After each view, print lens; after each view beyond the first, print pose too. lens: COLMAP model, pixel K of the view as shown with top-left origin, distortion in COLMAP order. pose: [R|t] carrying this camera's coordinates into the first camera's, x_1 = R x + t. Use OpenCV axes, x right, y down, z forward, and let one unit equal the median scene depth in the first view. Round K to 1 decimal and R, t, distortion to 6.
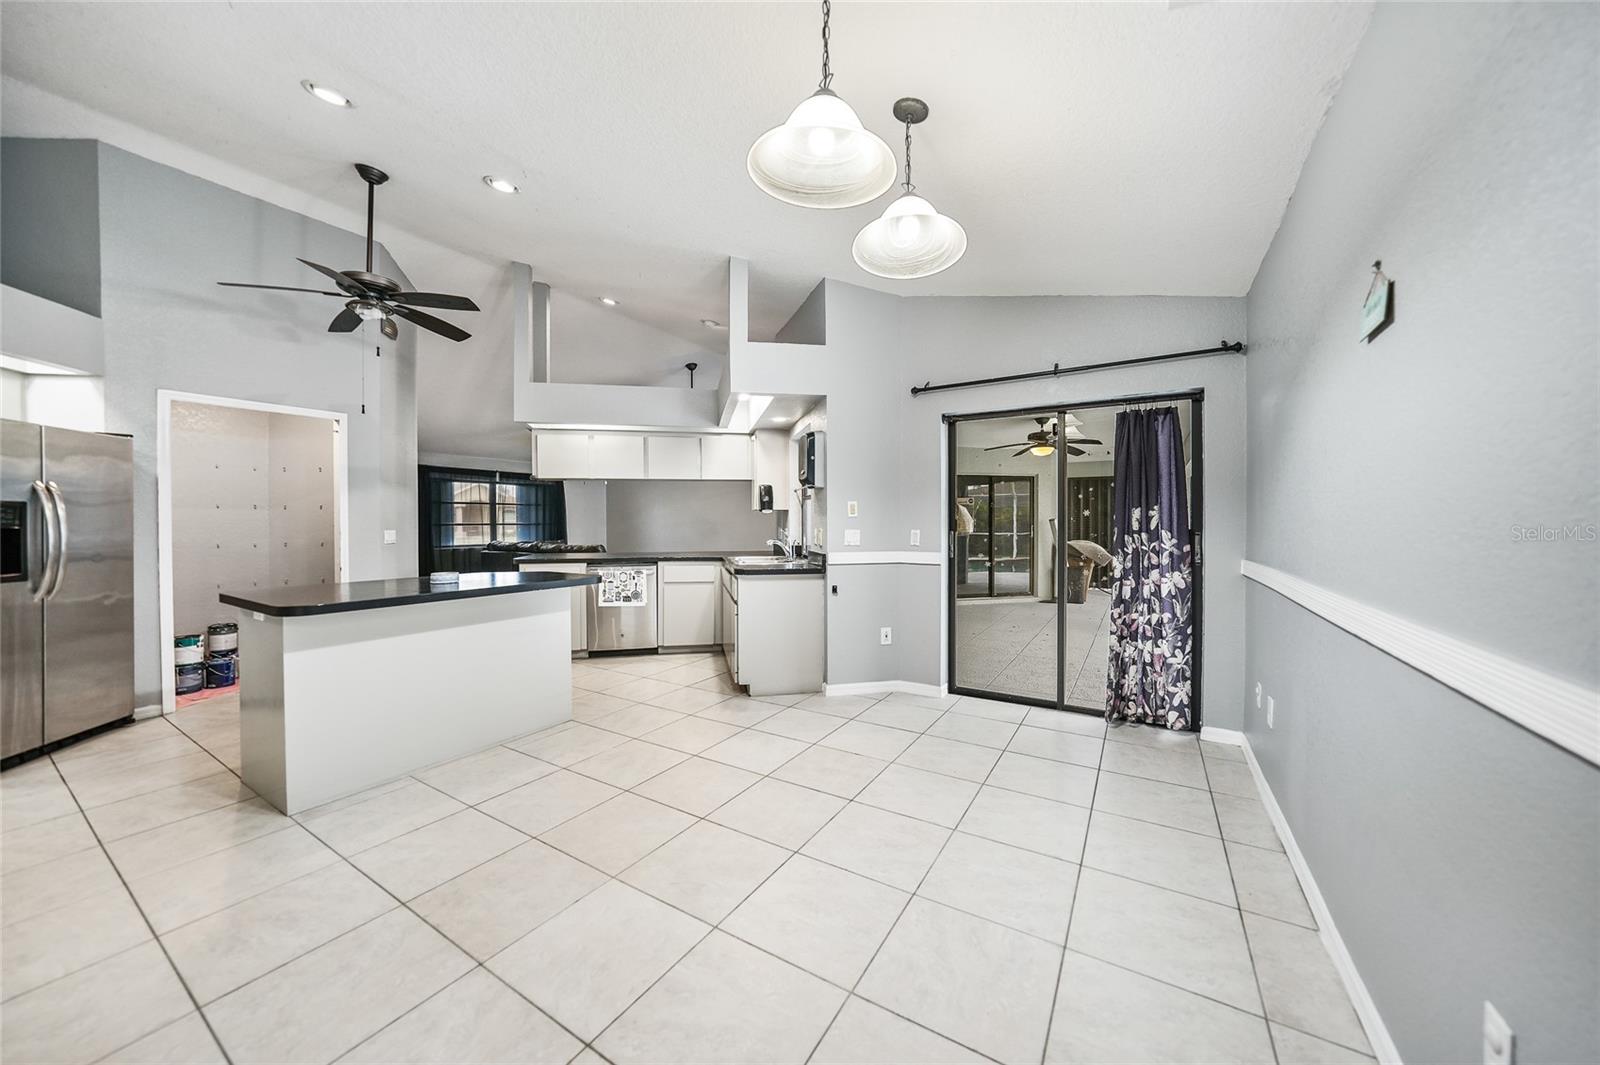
lens RADIAL K [[570.2, 0, 803.7], [0, 570.2, 522.4], [0, 0, 1]] dist [-0.015098, 0.001876]
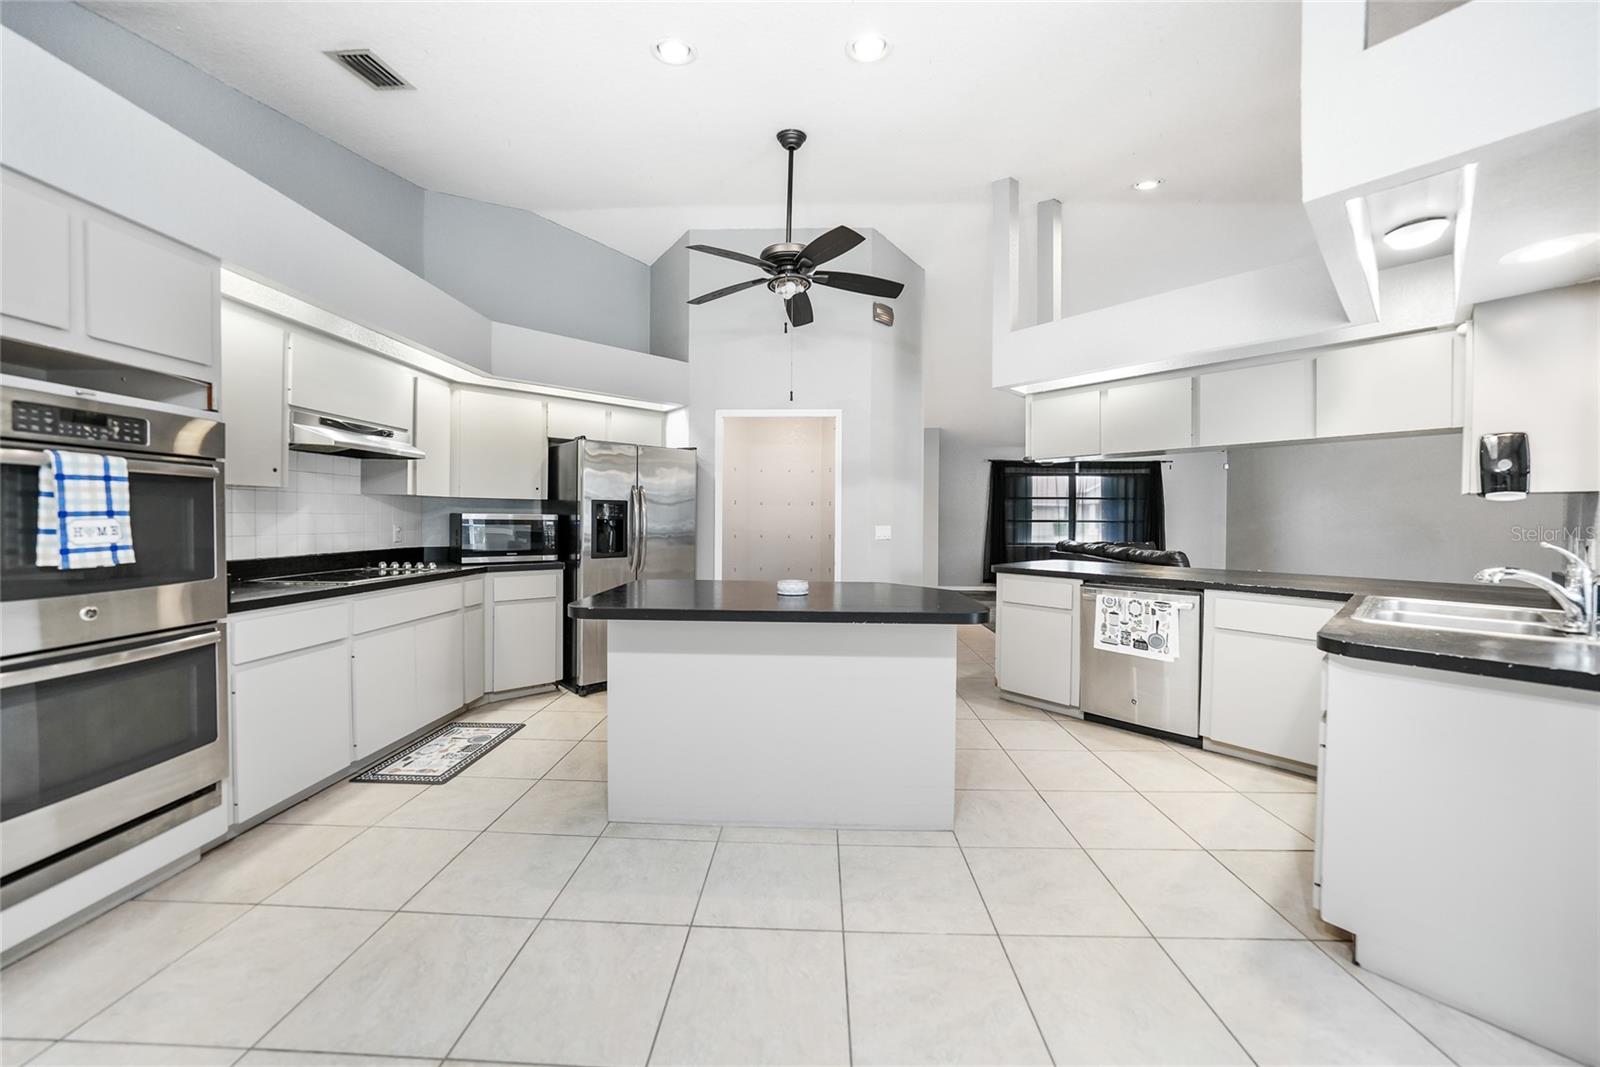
lens RADIAL K [[570.2, 0, 795.3], [0, 570.2, 523.3], [0, 0, 1]] dist [-0.015098, 0.001876]
pose [[0.493413, 0.014412, -0.869676, 0.035081], [-0.008471, 0.999895, 0.011763, -0.000468], [0.869754, 0.001563, 0.493484, 0.372888]]
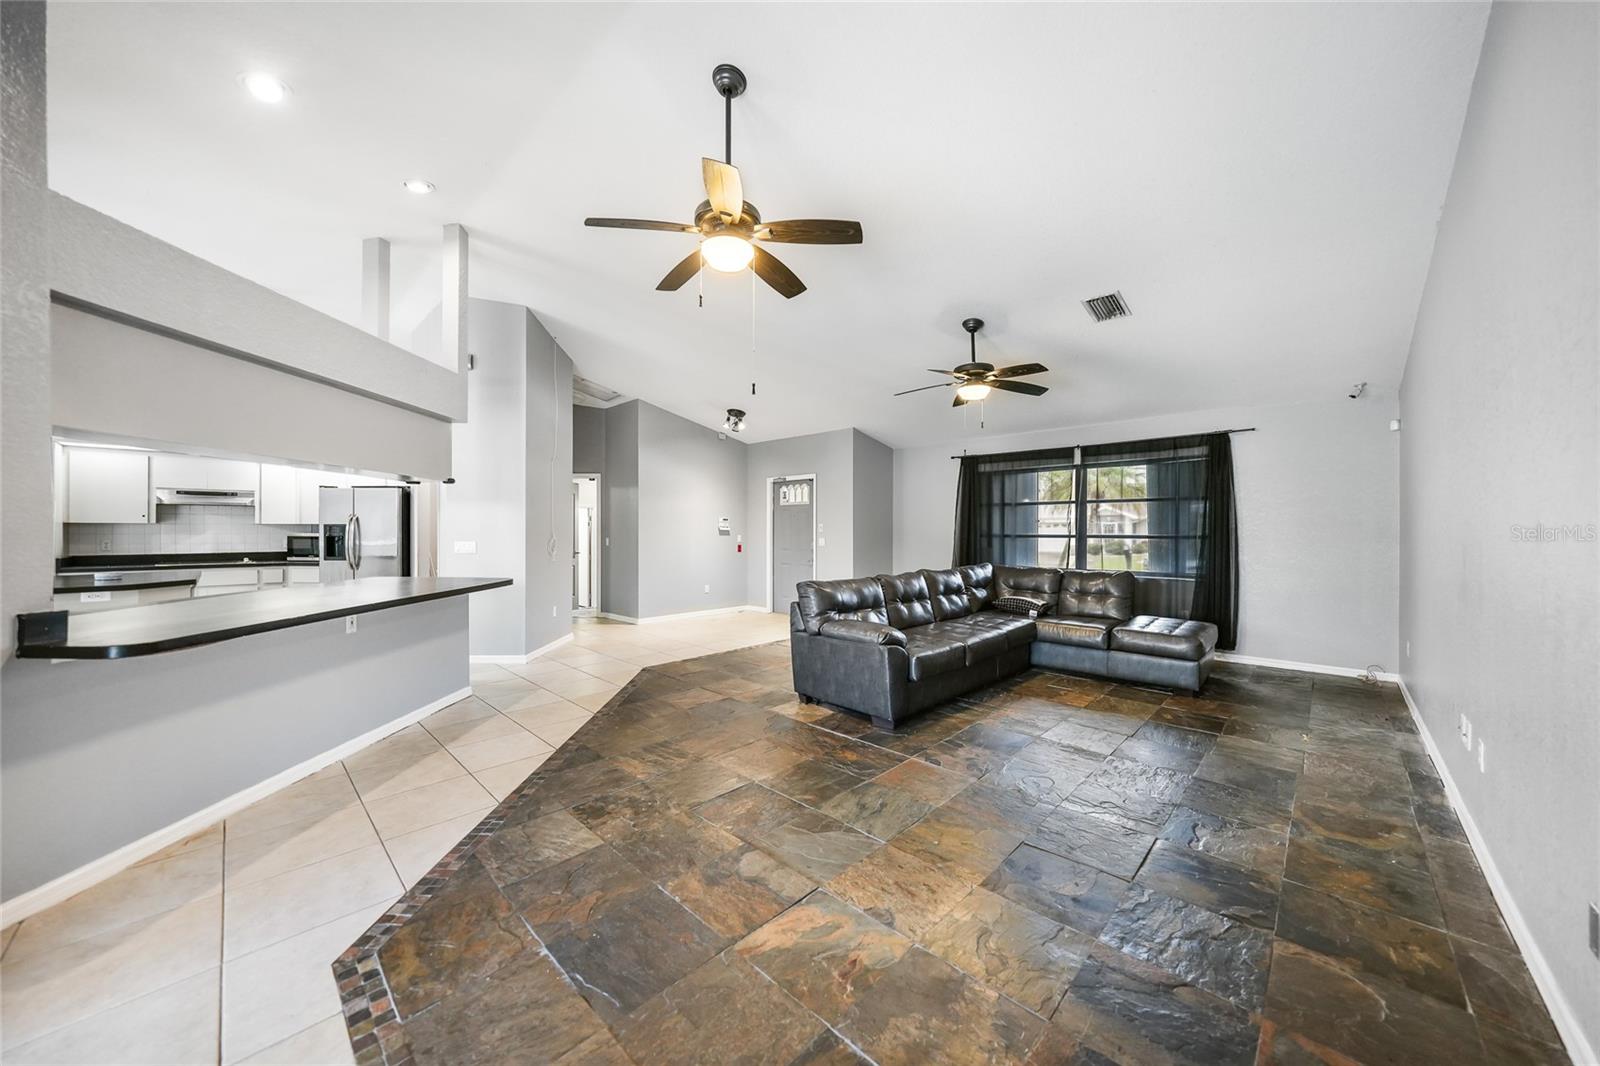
lens RADIAL K [[570.2, 0, 801.1], [0, 570.2, 526.1], [0, 0, 1]] dist [-0.015098, 0.001876]
pose [[-0.197010, 0.000444, -0.980401, 0.179522], [-0.000521, 1.000000, 0.000558, -0.017707], [0.980401, 0.000621, -0.197010, 1.741334]]
